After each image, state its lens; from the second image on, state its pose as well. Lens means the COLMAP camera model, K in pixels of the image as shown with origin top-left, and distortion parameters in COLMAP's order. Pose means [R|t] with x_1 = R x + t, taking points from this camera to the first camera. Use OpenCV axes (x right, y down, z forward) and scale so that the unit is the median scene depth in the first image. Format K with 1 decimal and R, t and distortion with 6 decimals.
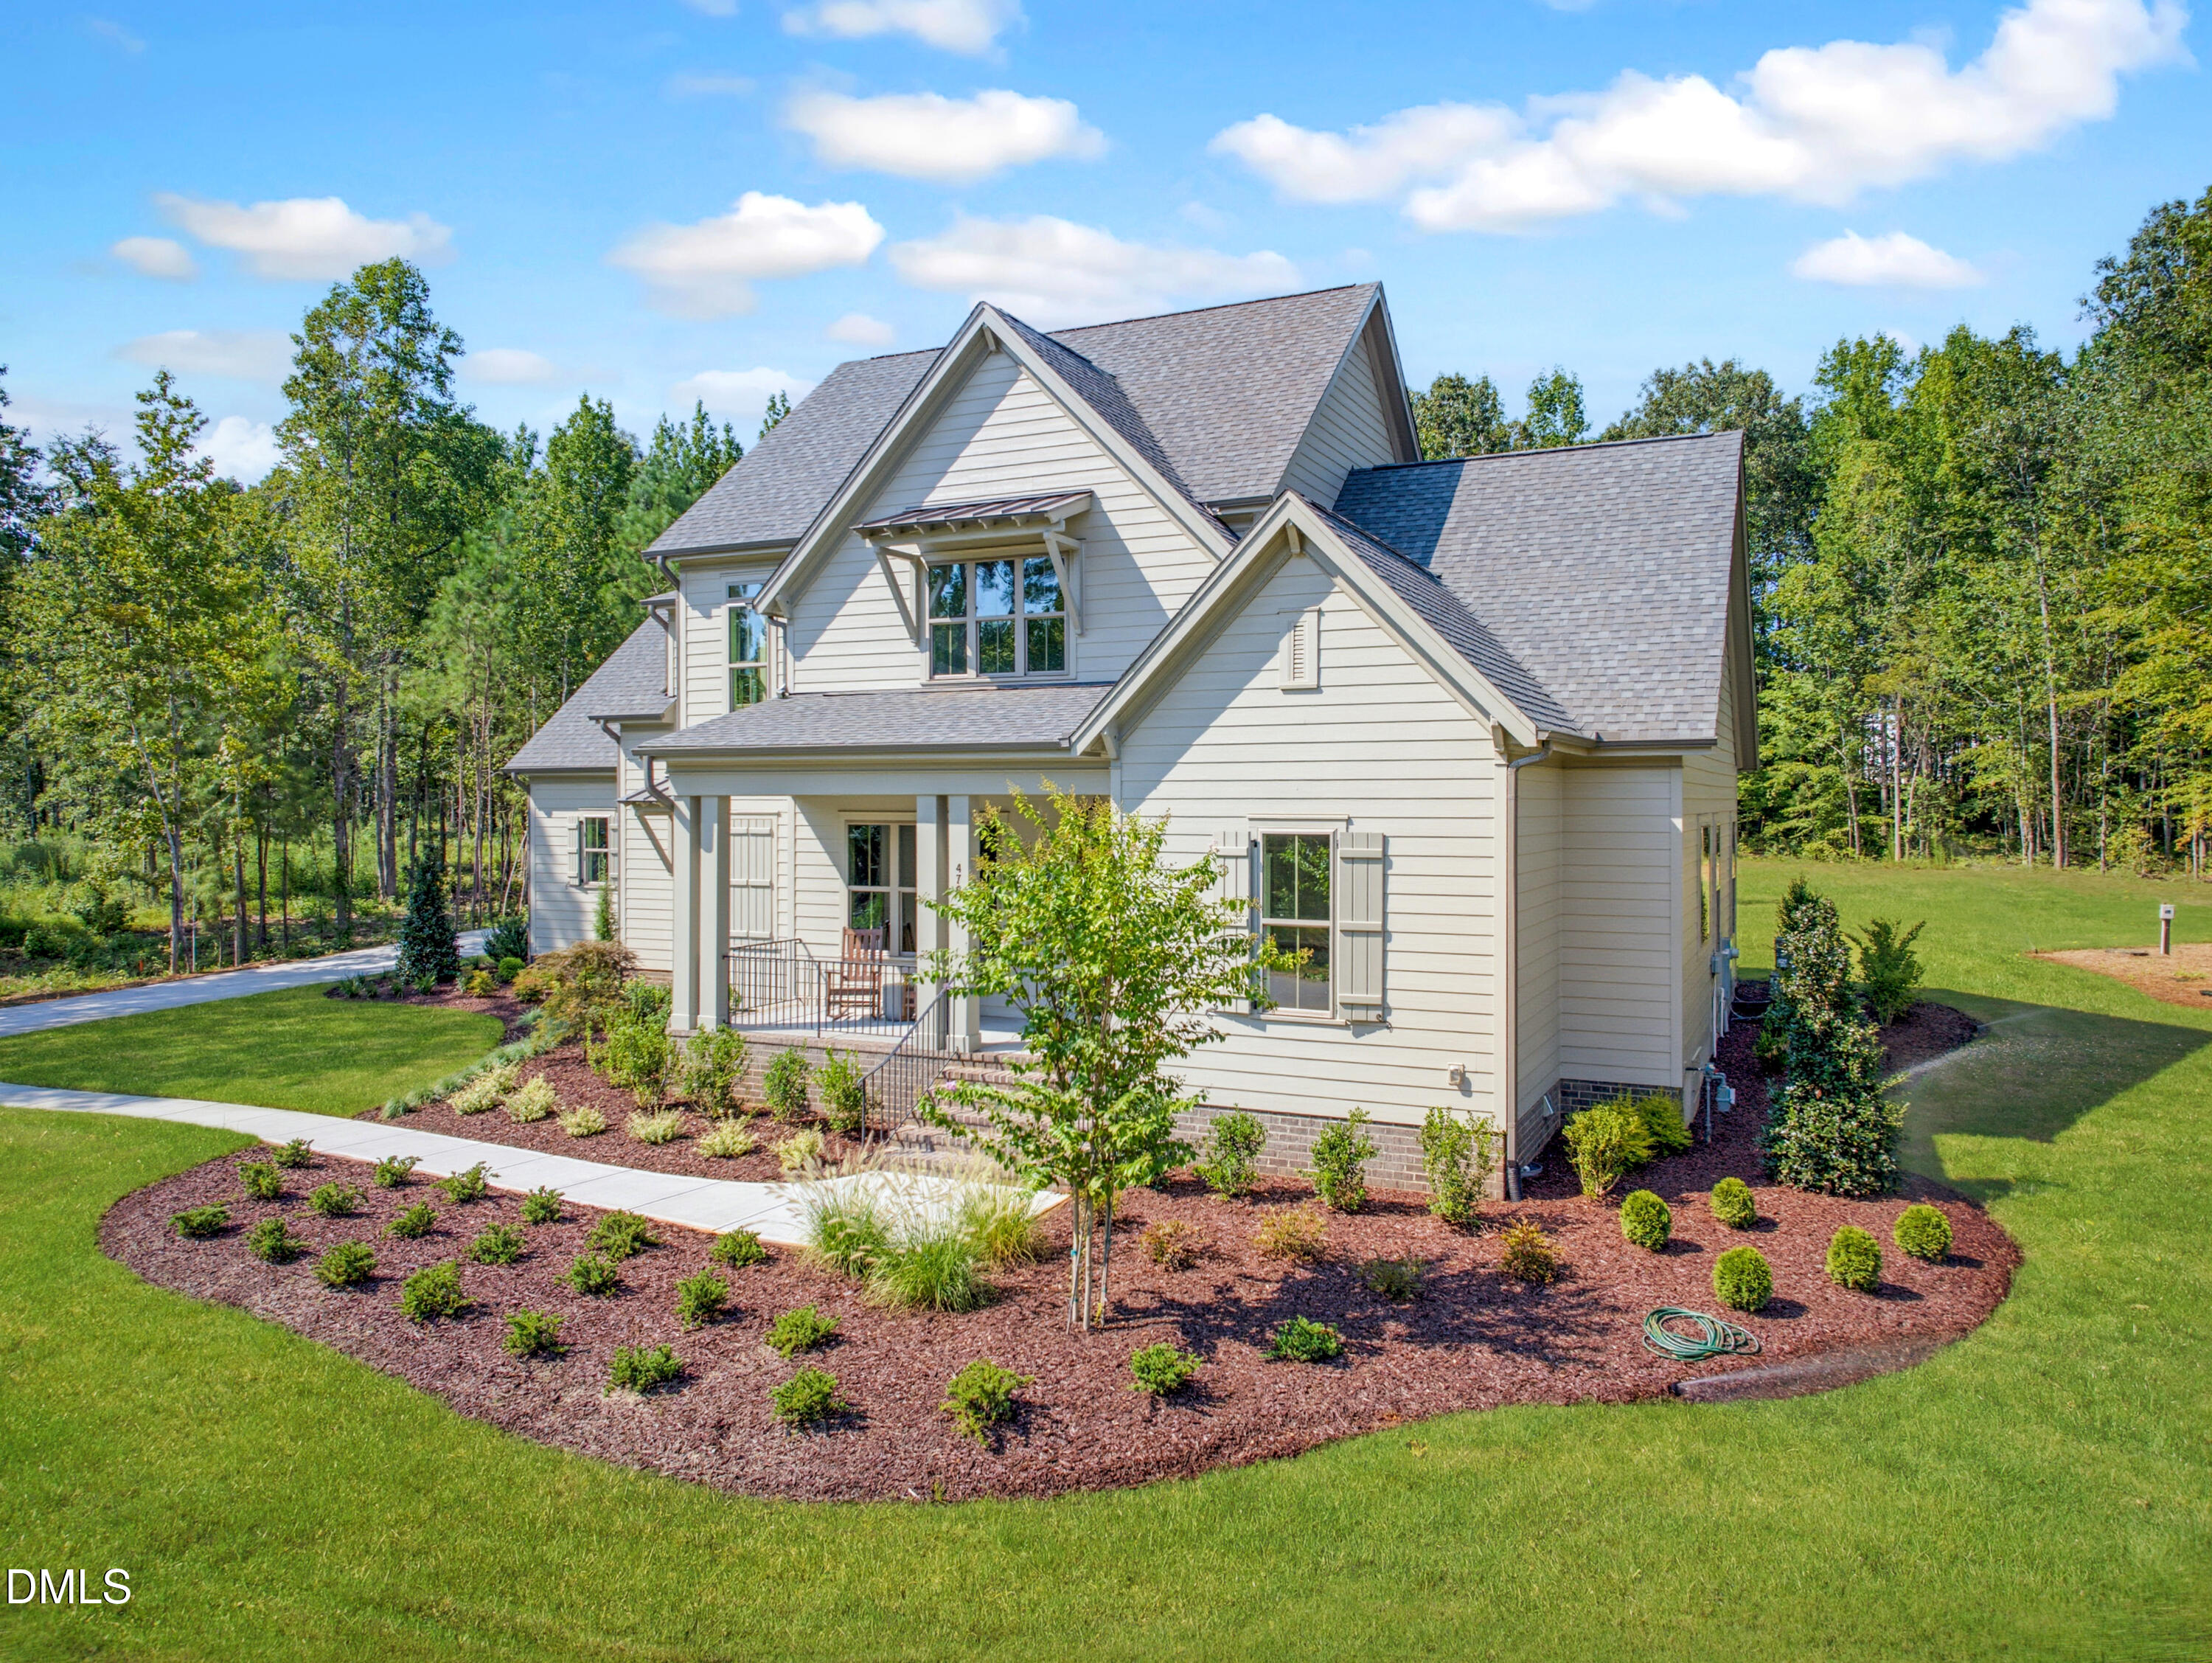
lens RADIAL K [[1518.5, 0, 1110.8], [0, 1518.5, 801.5], [0, 0, 1]] dist [-0.000927, -0.003763]
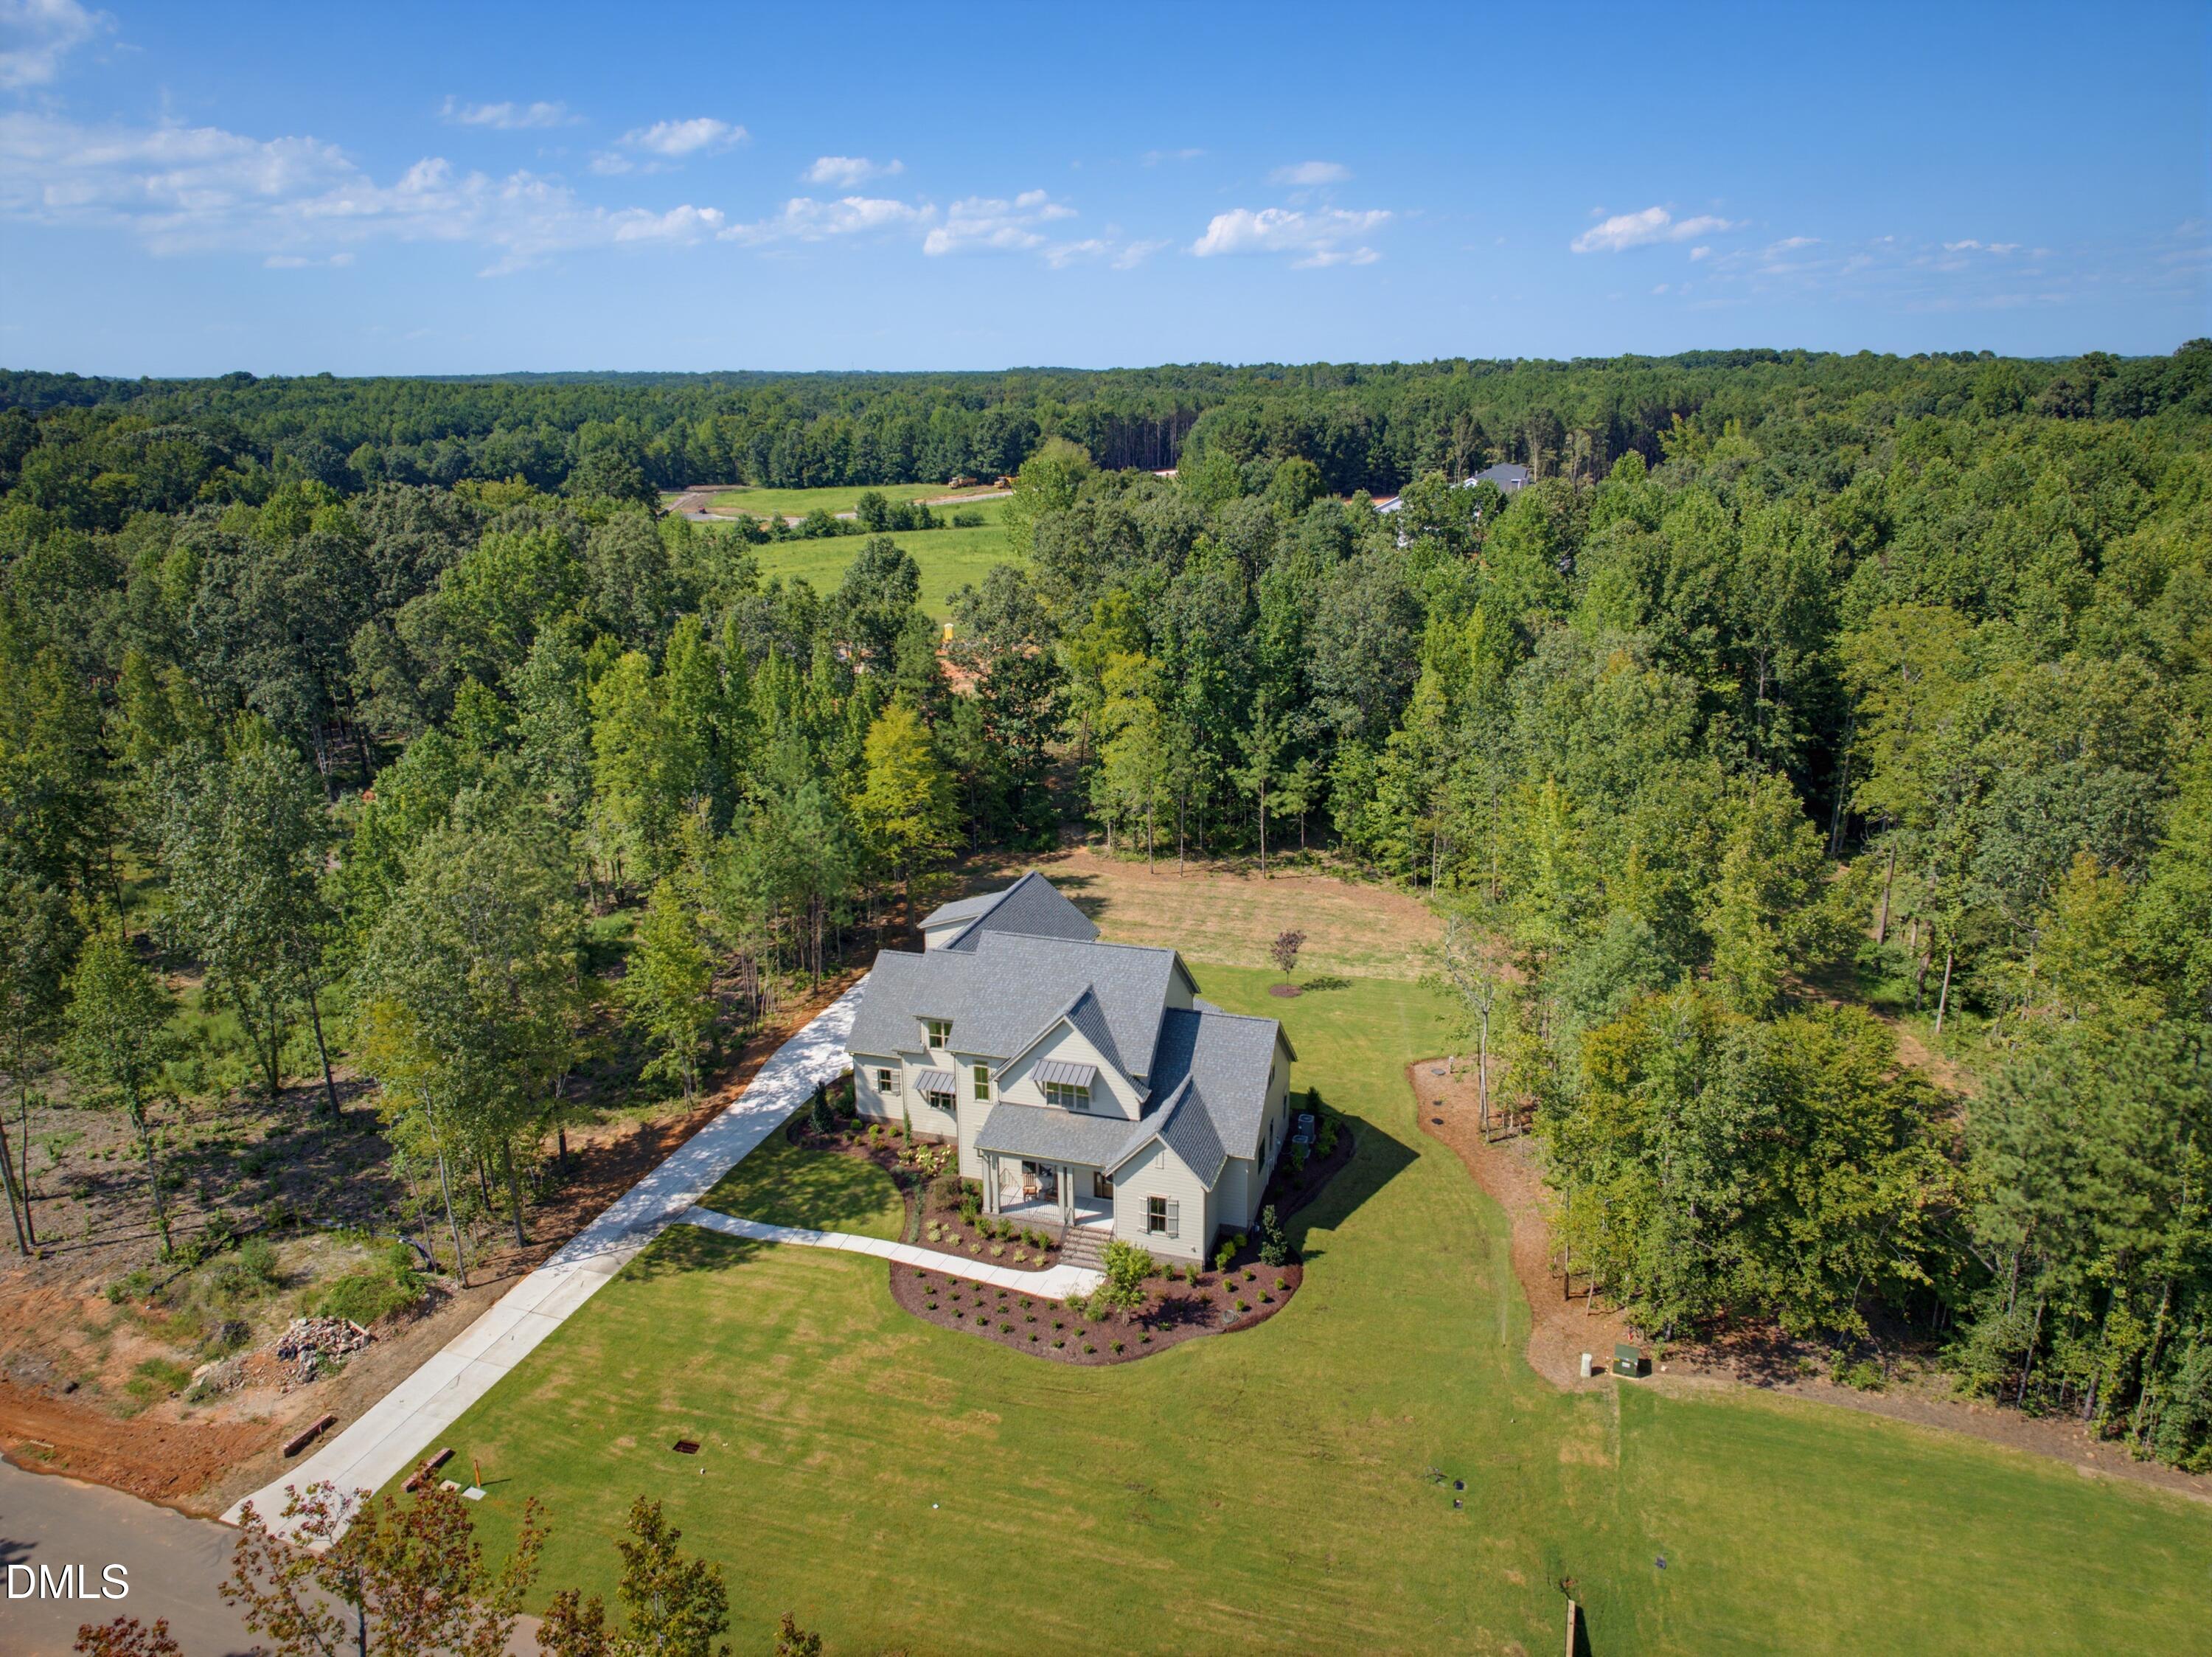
lens RADIAL K [[1489.6, 0, 1114.8], [0, 1489.6, 812.8], [0, 0, 1]] dist [0.003582, -0.004199]
pose [[0.989988, -0.047395, 0.132957, -0.386802], [0.009015, 0.961251, 0.275528, -1.653294], [-0.140864, -0.271570, 0.952054, -2.063317]]
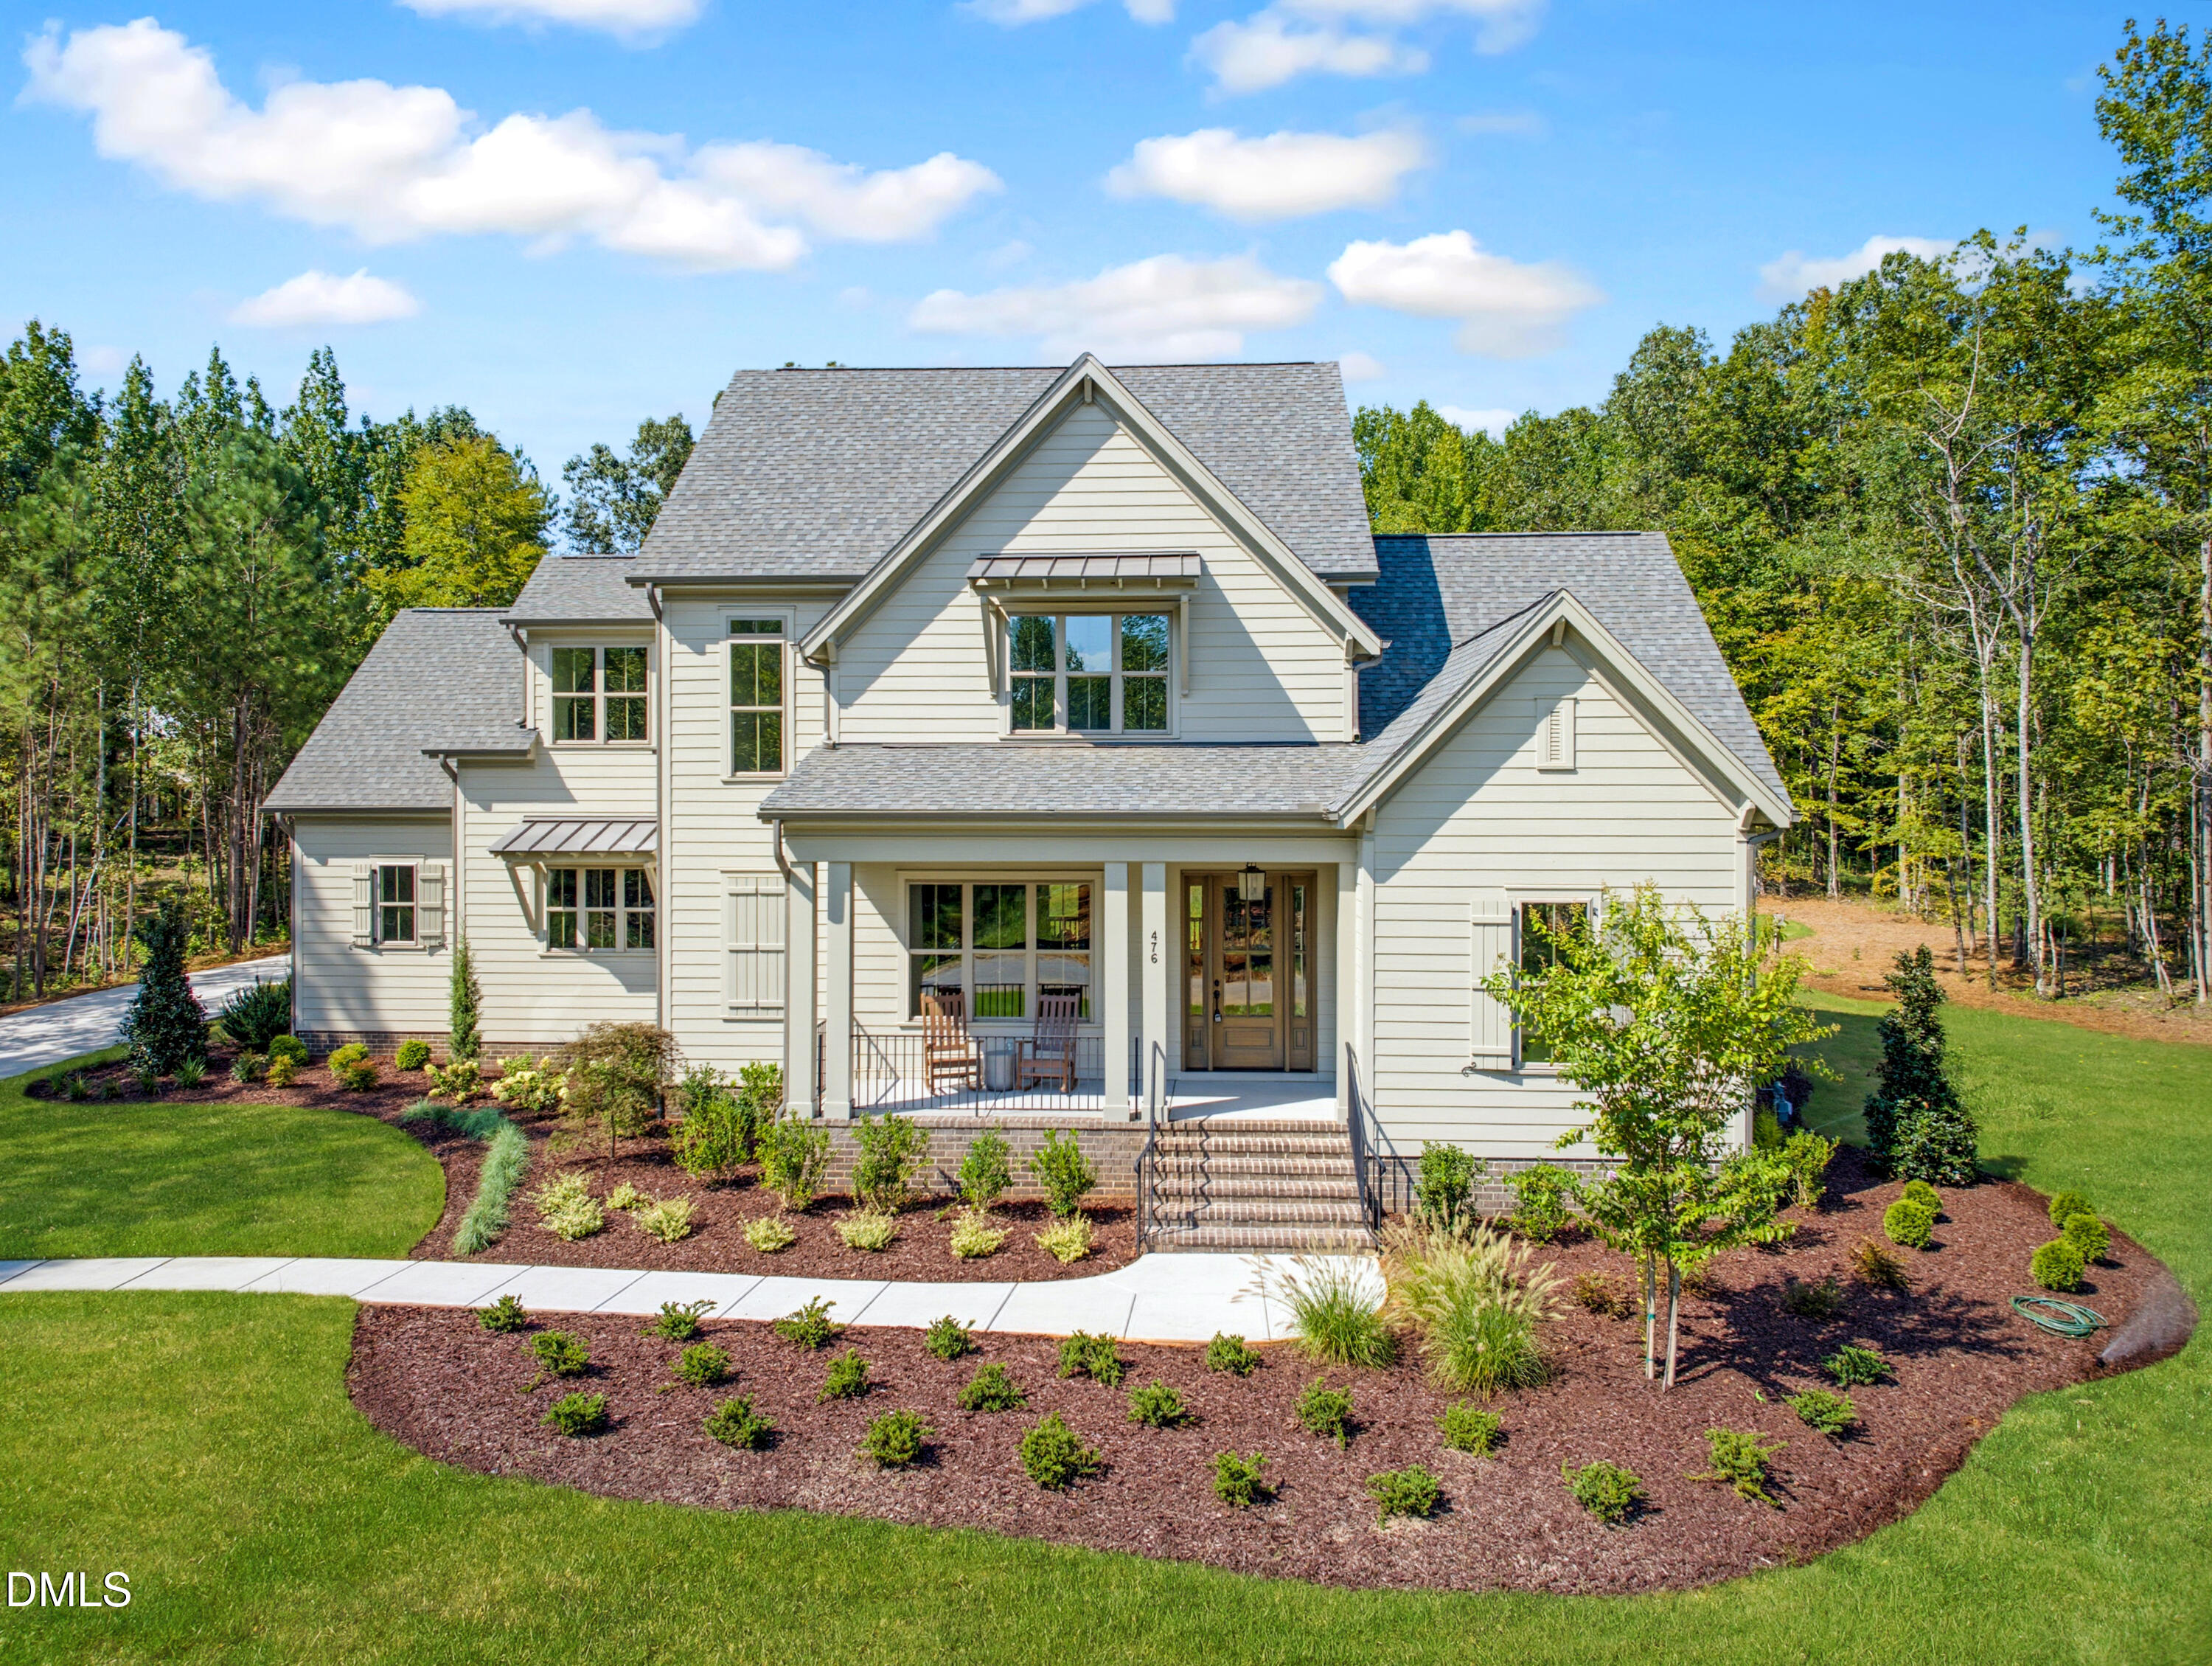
lens RADIAL K [[1522.3, 0, 1106.7], [0, 1522.3, 812.4], [0, 0, 1]] dist [-0.001882, -0.002951]
pose [[0.922094, -0.003372, 0.386952, -0.438513], [0.000207, 0.999966, 0.008221, -0.038509], [-0.386966, -0.007501, 0.922063, 0.084877]]
